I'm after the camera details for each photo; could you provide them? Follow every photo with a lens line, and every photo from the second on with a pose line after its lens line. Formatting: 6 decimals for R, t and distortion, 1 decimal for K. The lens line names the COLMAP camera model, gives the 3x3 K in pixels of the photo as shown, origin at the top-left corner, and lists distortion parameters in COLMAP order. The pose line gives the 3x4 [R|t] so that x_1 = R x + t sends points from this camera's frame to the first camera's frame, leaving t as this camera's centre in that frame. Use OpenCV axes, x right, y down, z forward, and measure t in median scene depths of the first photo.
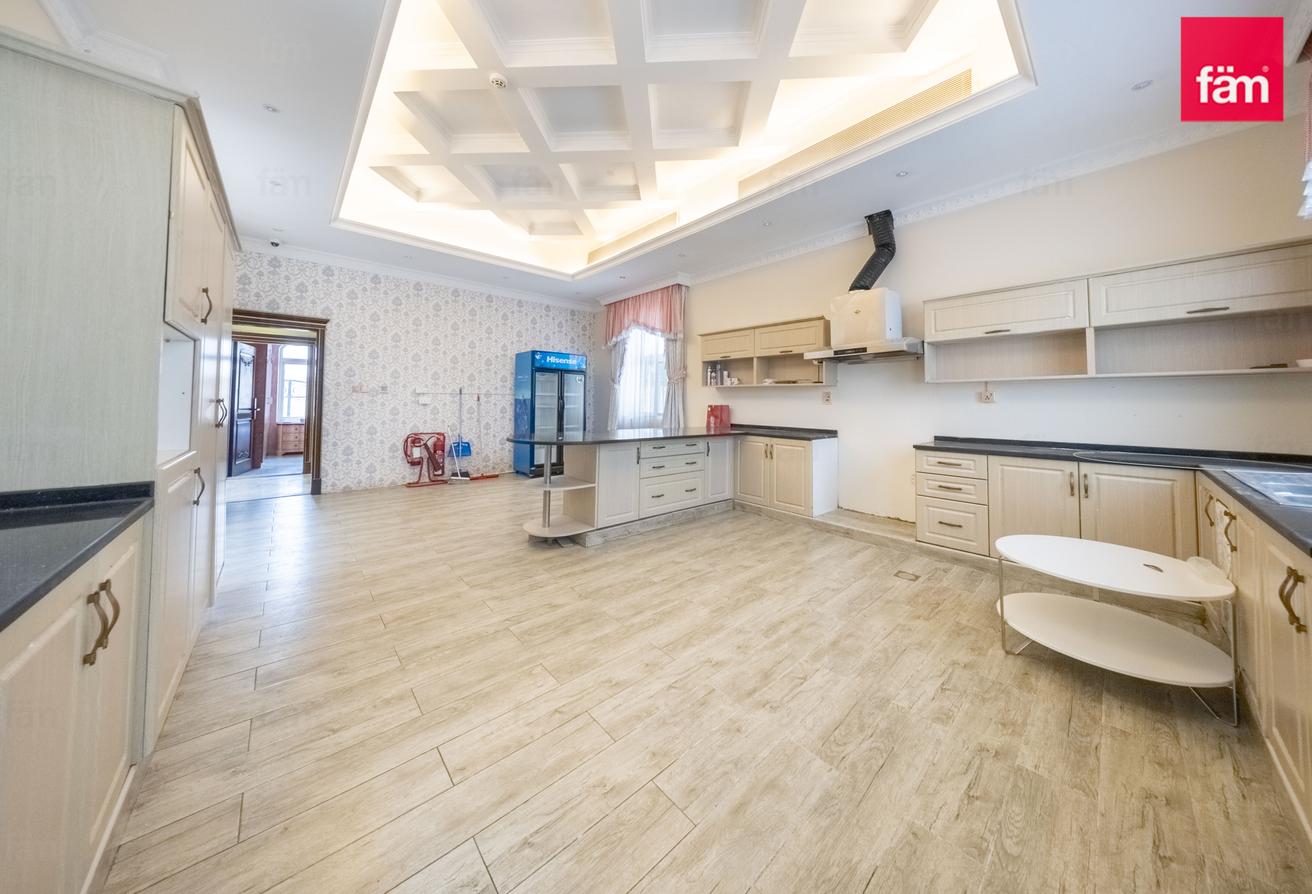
lens RADIAL K [[411.9, 0, 665.6], [0, 411.9, 390.9], [0, 0, 1]] dist [0.000464, -0.000181]
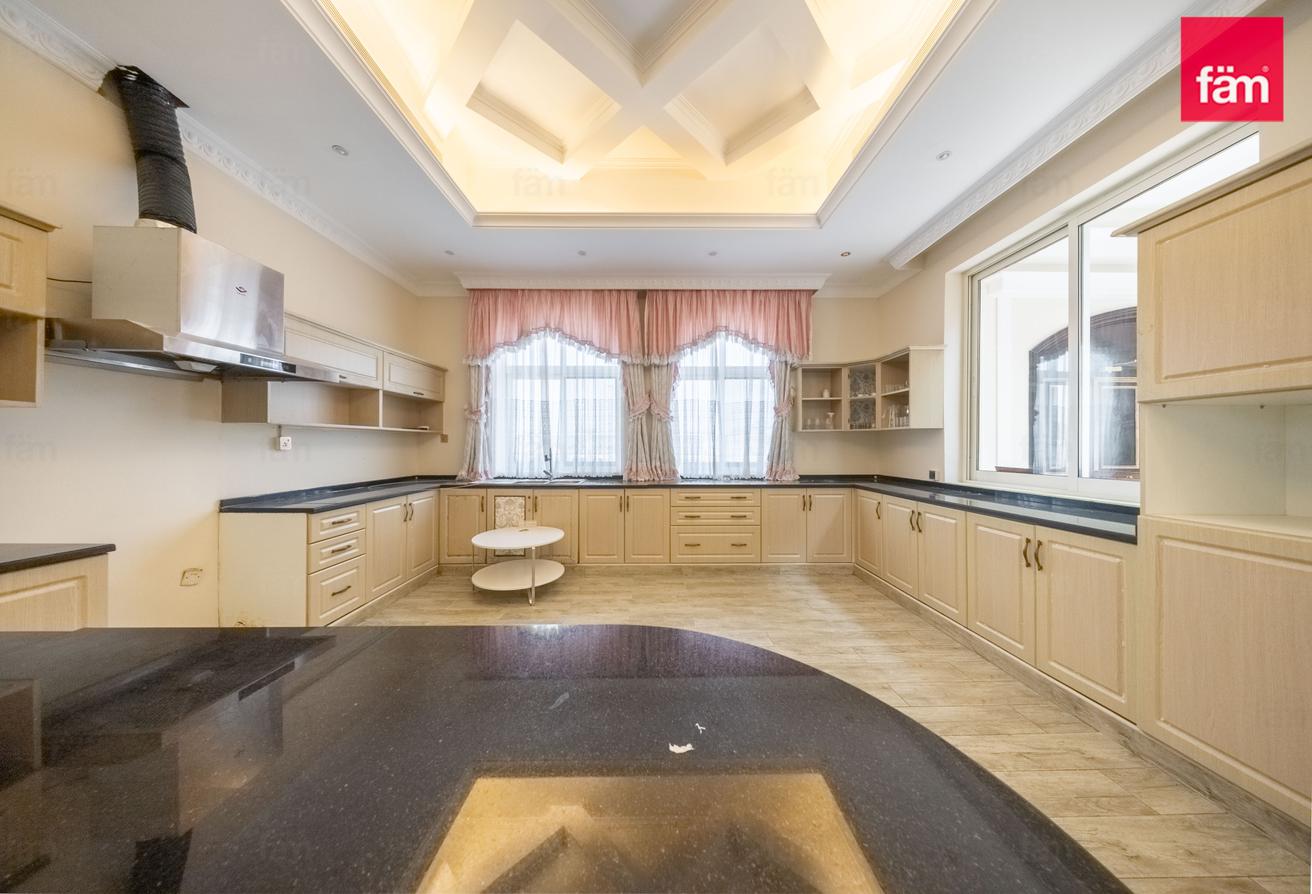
lens RADIAL K [[394.8, 0, 659.0], [0, 394.8, 452.0], [0, 0, 1]] dist [0.000492, -0.000871]
pose [[-0.750615, -0.018809, 0.660473, -0.235770], [-0.031783, 0.999465, -0.007658, 0.011040], [-0.659975, -0.026740, -0.750811, 0.778119]]
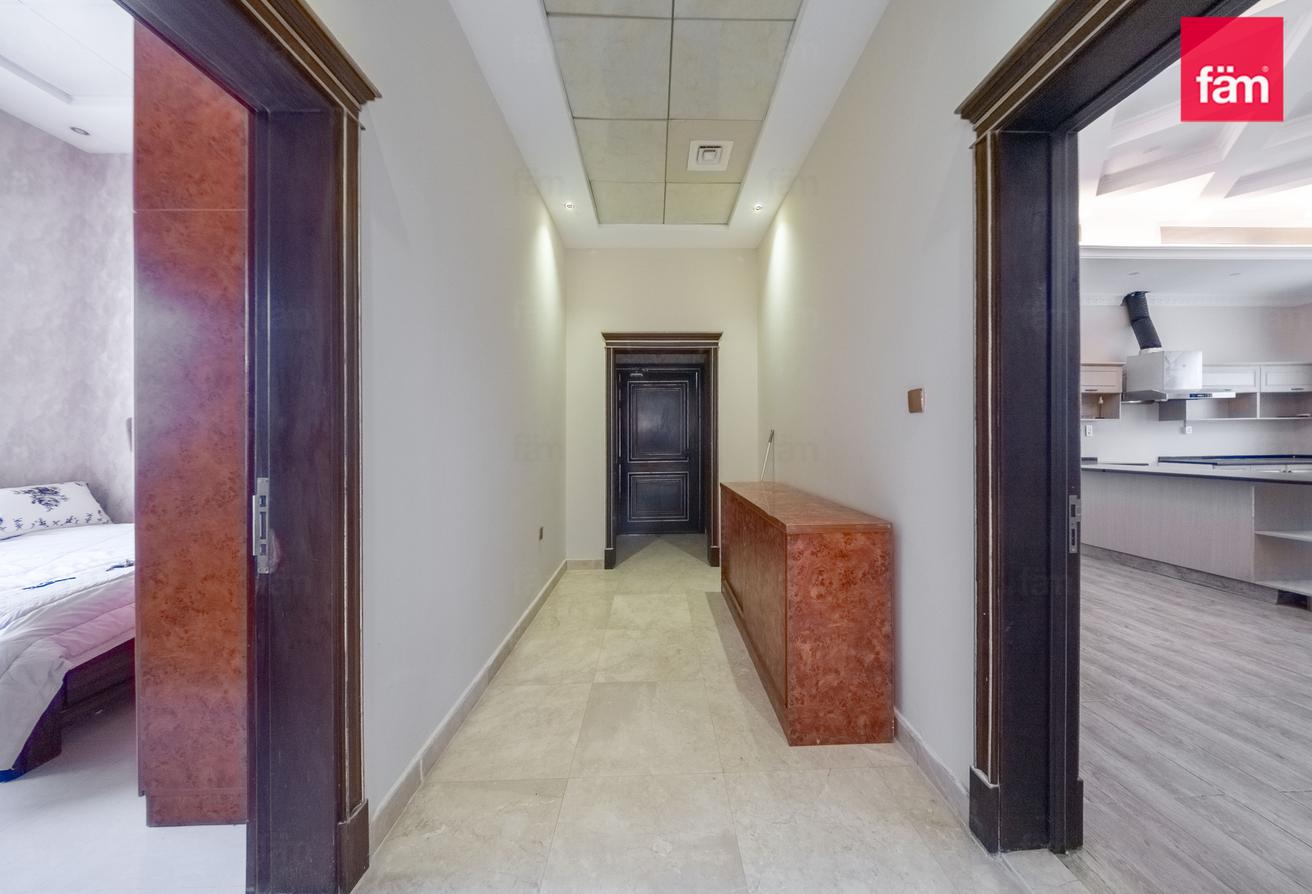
lens RADIAL K [[394.8, 0, 679.0], [0, 394.8, 437.0], [0, 0, 1]] dist [0.000492, -0.000871]
pose [[0.637951, -0.016317, 0.769904, -1.192229], [-0.012667, 0.999418, 0.031676, 0.013585], [-0.769973, -0.029960, 0.637373, 1.098450]]
